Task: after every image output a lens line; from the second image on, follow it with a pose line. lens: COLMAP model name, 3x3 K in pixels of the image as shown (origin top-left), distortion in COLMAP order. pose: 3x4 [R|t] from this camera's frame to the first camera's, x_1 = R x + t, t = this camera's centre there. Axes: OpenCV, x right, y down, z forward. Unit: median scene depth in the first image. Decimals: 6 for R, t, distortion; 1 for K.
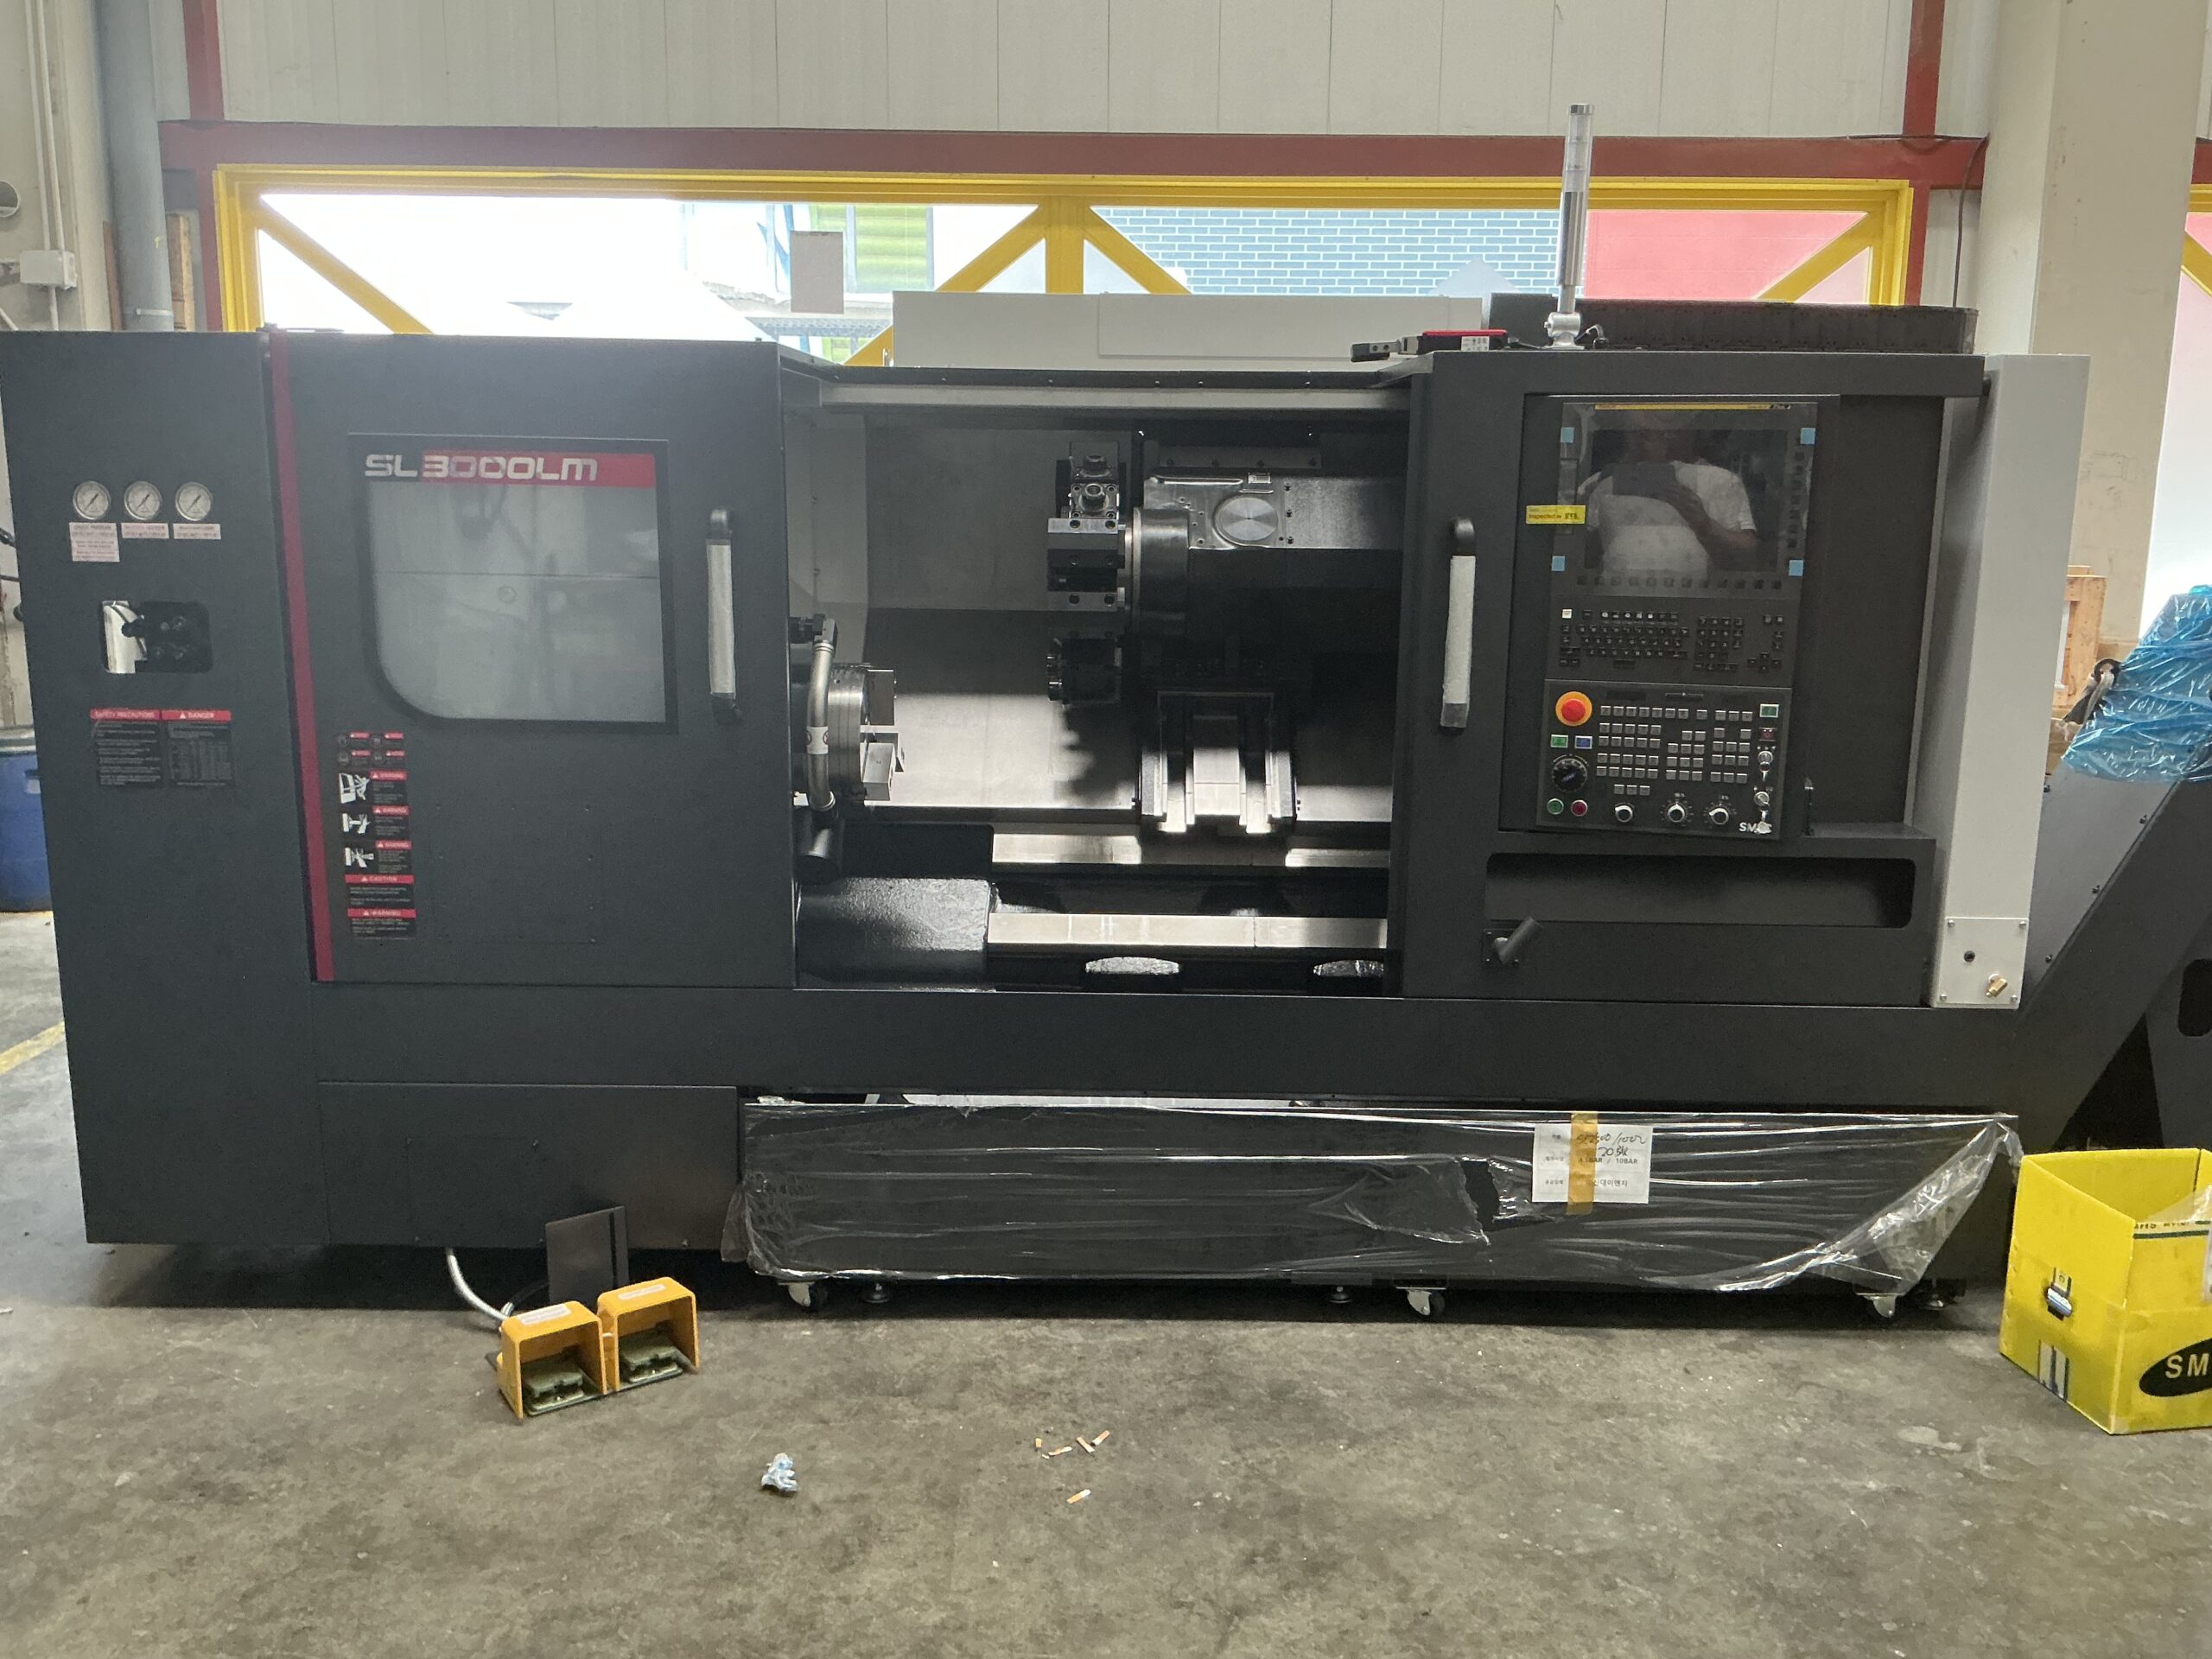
lens RADIAL K [[1829.5, 0, 1106.9], [0, 1829.5, 817.6], [0, 0, 1]] dist [0.109940, -0.197740]
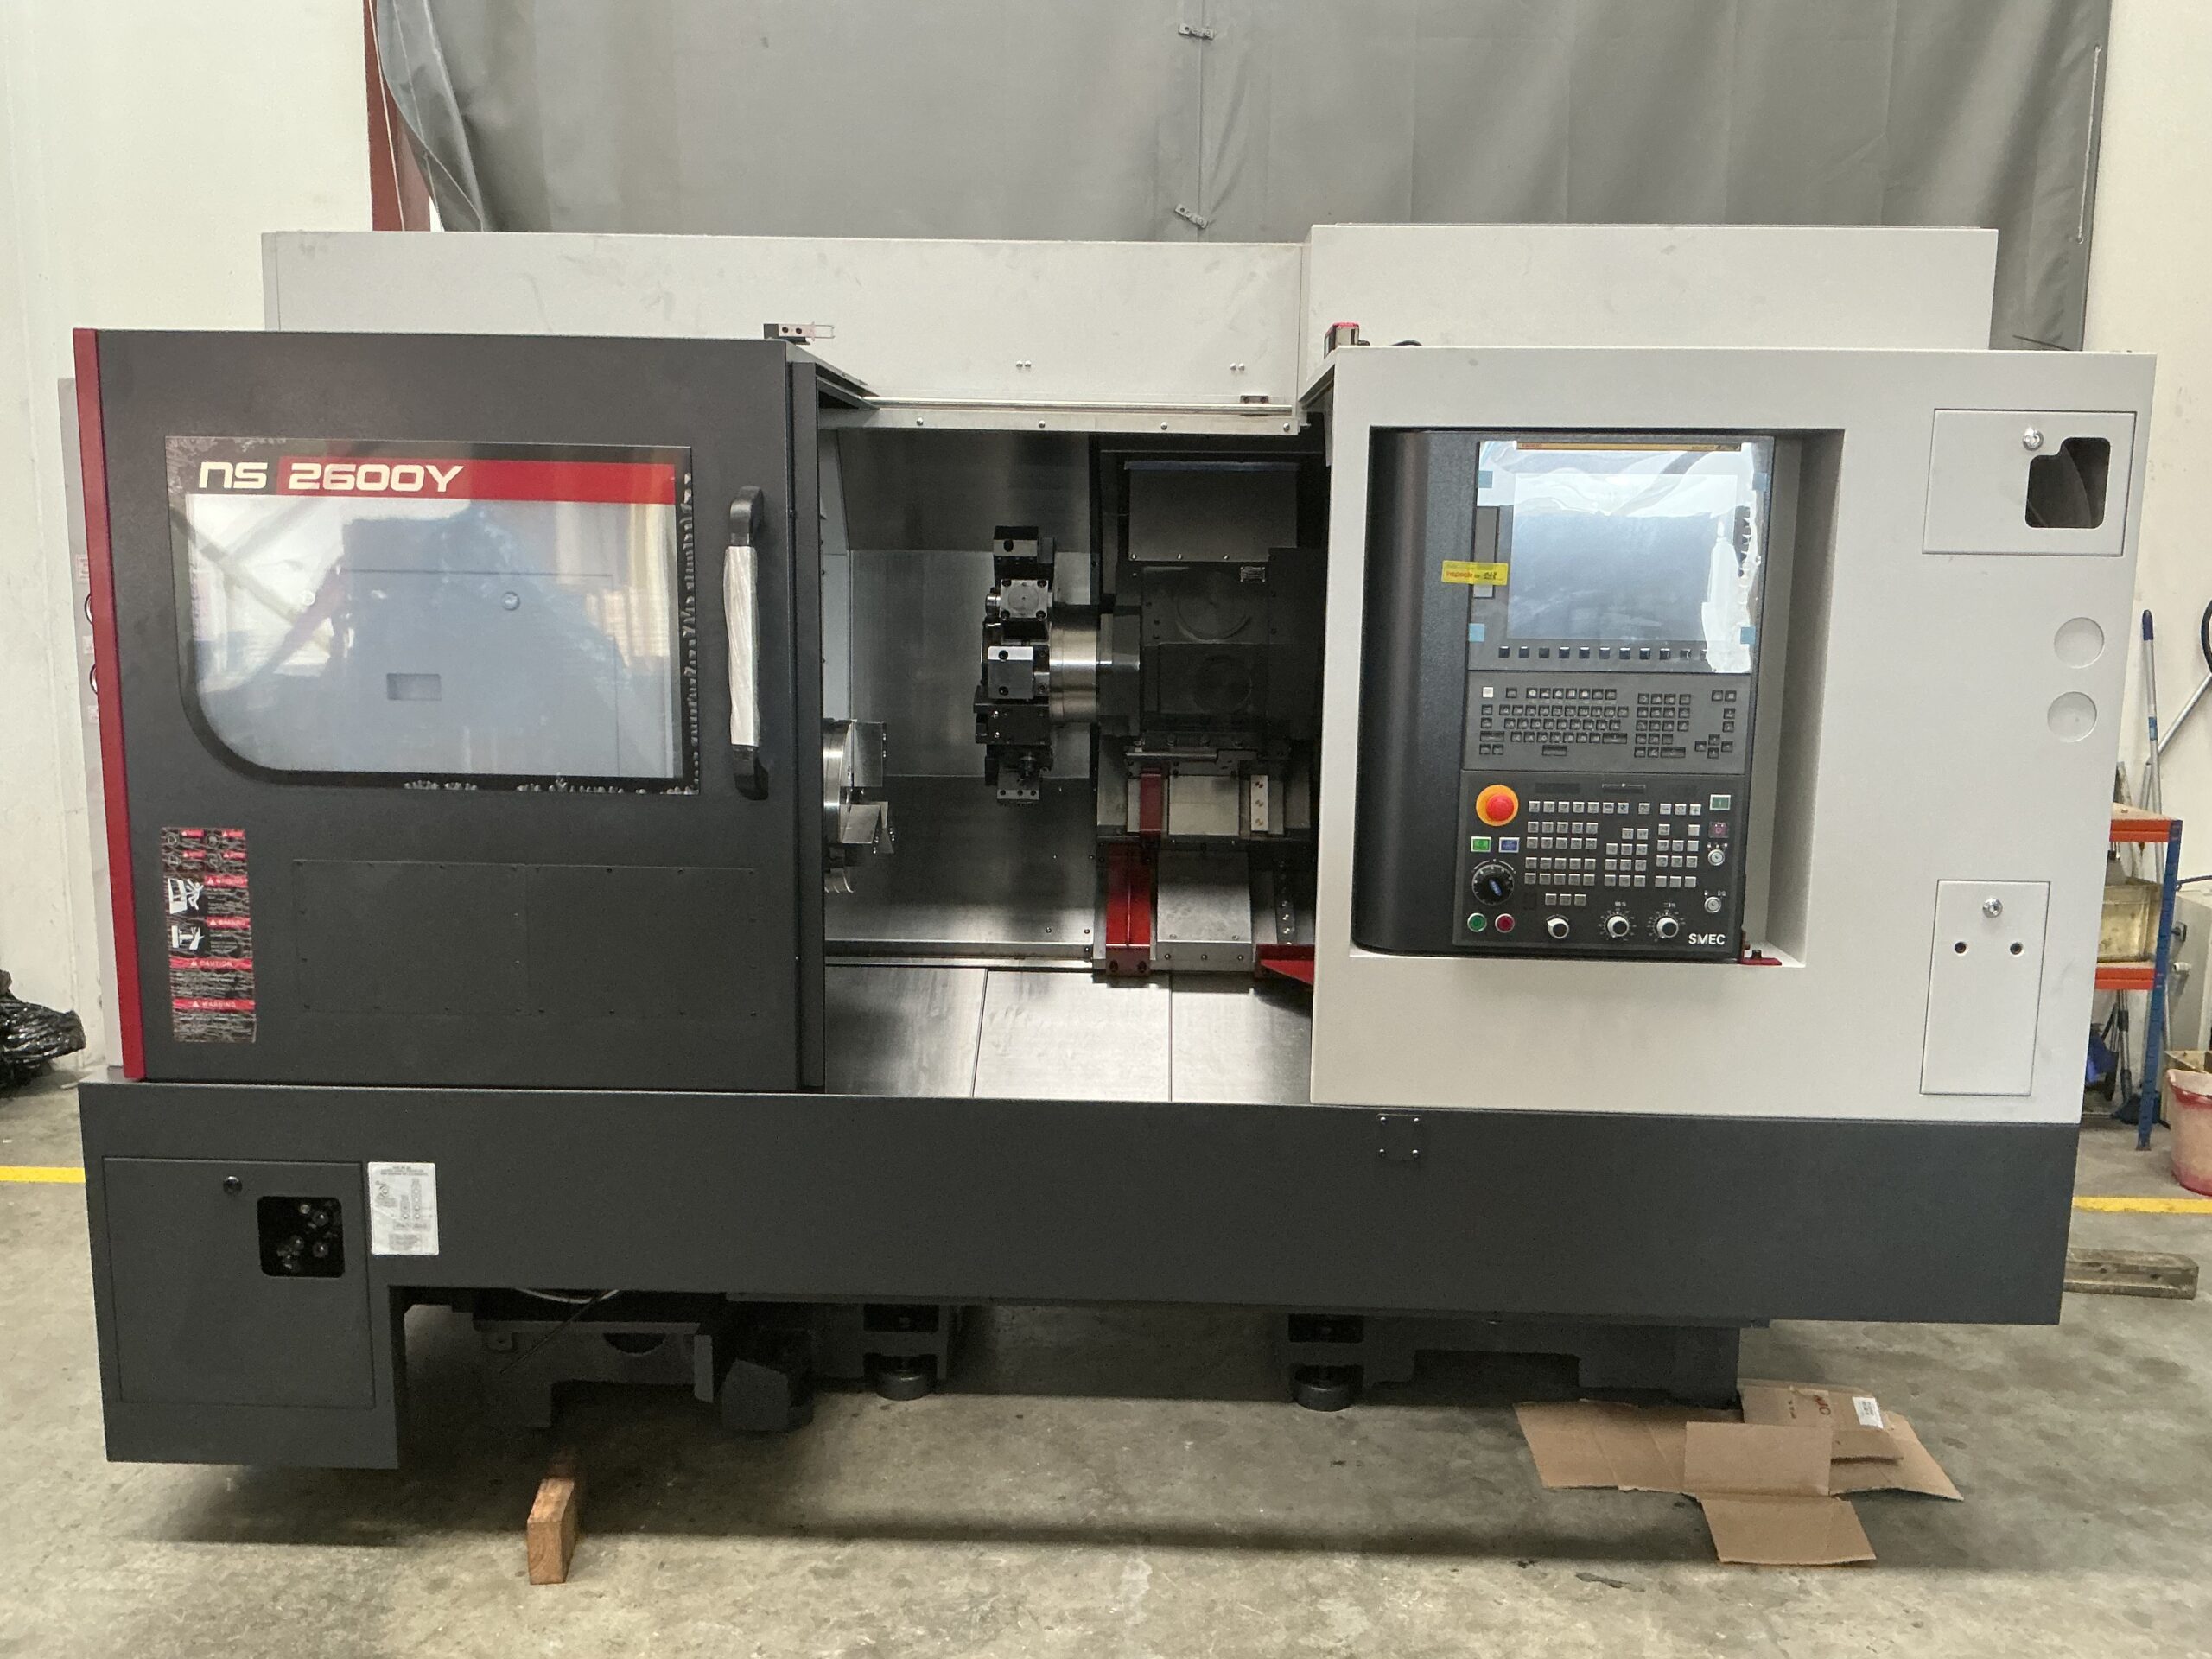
lens RADIAL K [[1829.5, 0, 1109.2], [0, 1829.5, 832.5], [0, 0, 1]] dist [0.109940, -0.197740]
pose [[0.970109, -0.032798, 0.240441, -0.114221], [0.040435, 0.998820, -0.026897, -0.030614], [-0.239275, 0.035815, 0.970291, 0.226077]]
